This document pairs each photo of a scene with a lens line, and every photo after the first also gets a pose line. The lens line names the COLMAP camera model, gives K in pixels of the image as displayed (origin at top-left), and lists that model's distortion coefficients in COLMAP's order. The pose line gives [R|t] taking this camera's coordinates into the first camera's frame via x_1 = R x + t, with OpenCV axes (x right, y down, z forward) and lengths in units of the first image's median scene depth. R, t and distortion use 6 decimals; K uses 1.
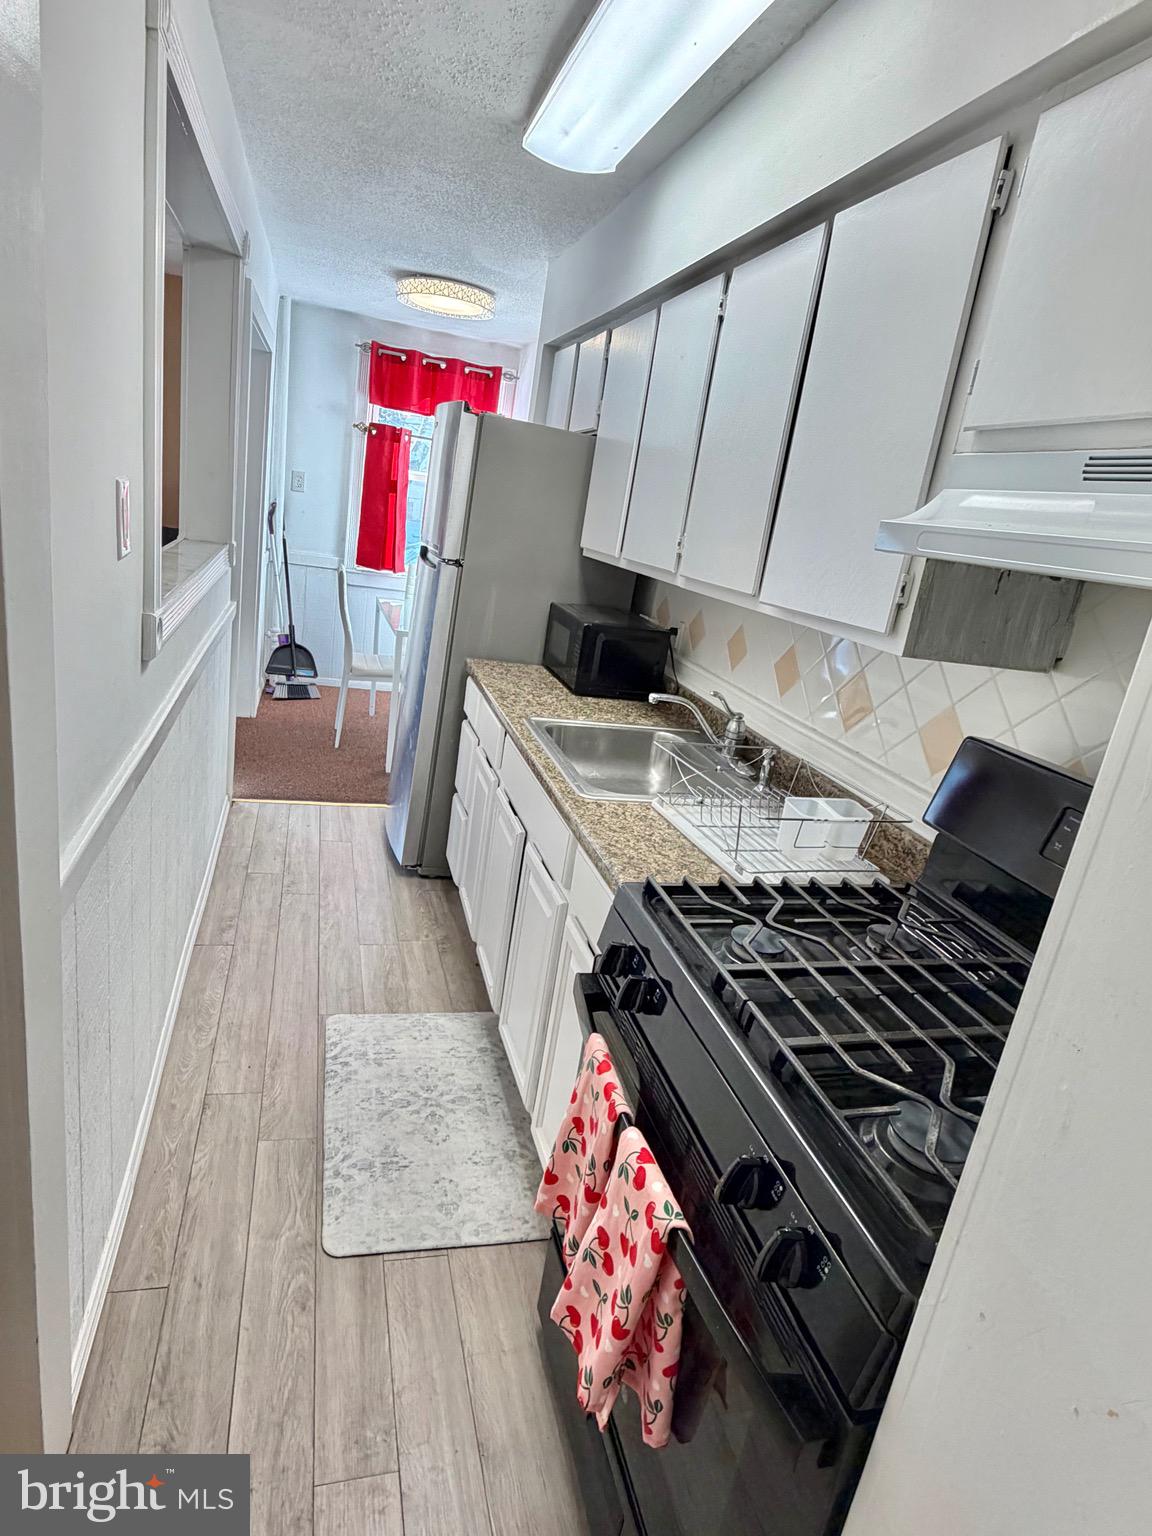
lens RADIAL K [[859.1, 0, 575.5], [0, 859.1, 767.3], [0, 0, 1]] dist [-0.007789, 0.000404]
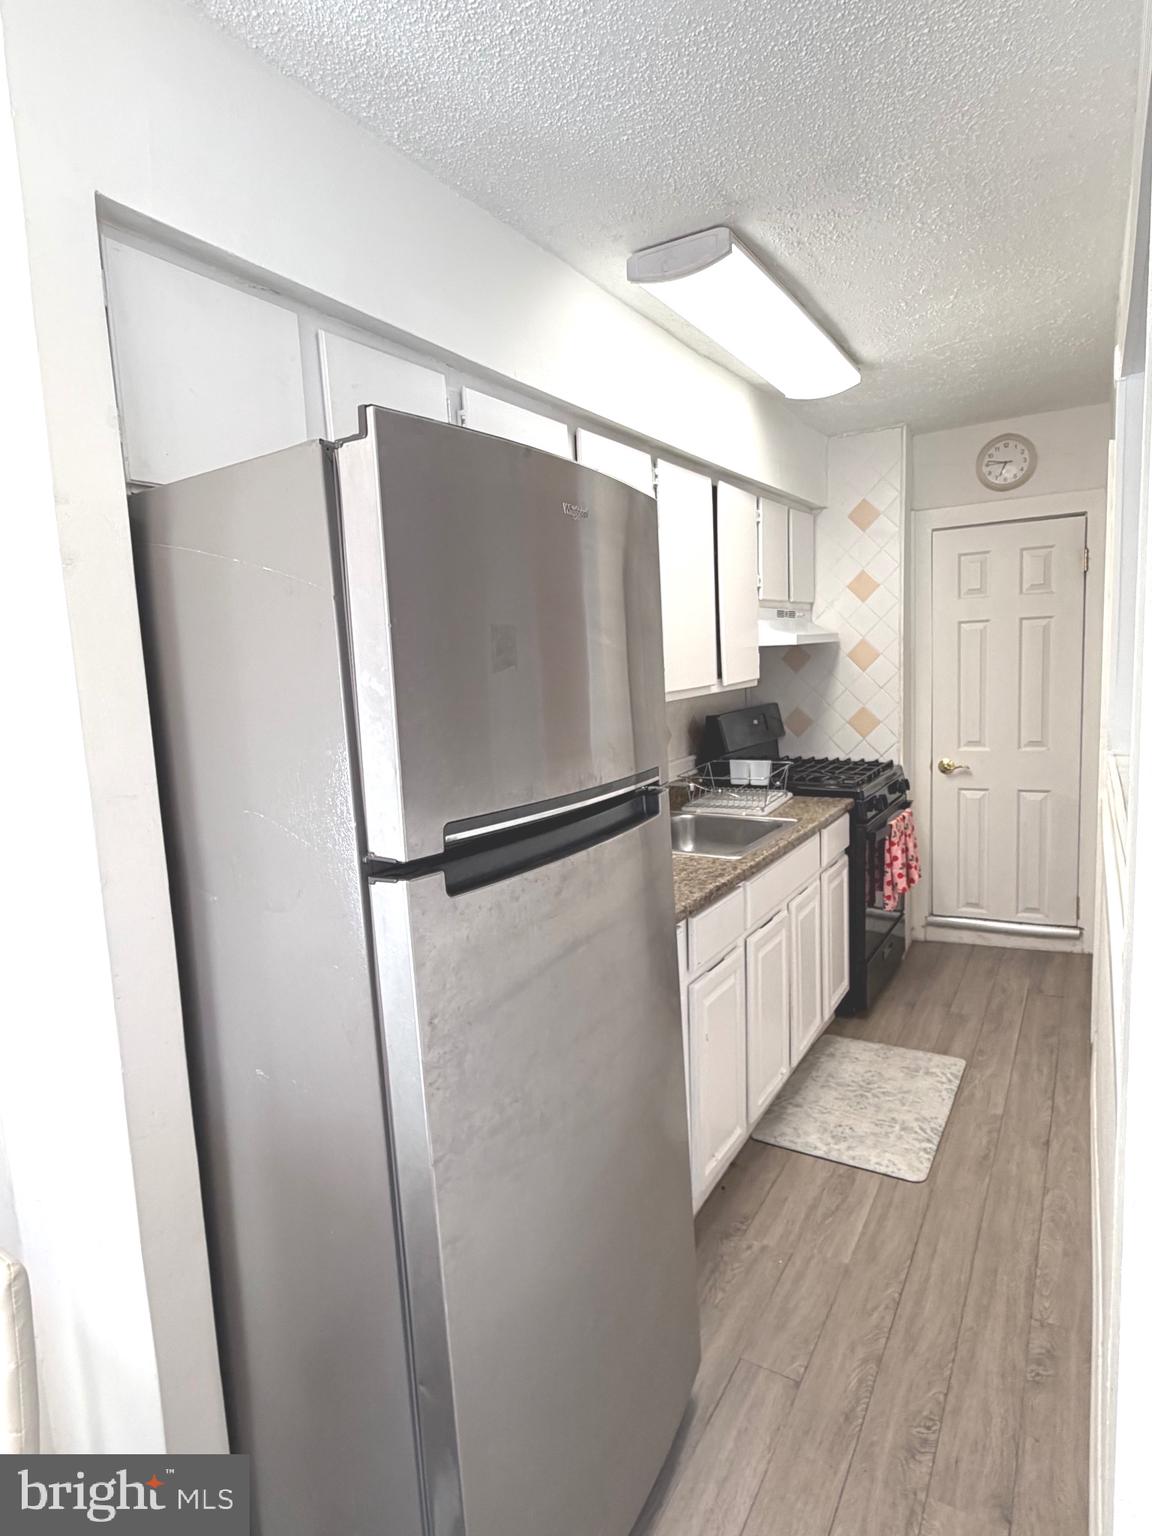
lens RADIAL K [[859.1, 0, 563.5], [0, 859.1, 761.7], [0, 0, 1]] dist [-0.007789, 0.000404]
pose [[-0.675797, -0.207372, 0.707315, -0.666791], [0.160123, 0.895388, 0.415500, -0.669306], [-0.719485, 0.394051, -0.571896, 1.843497]]
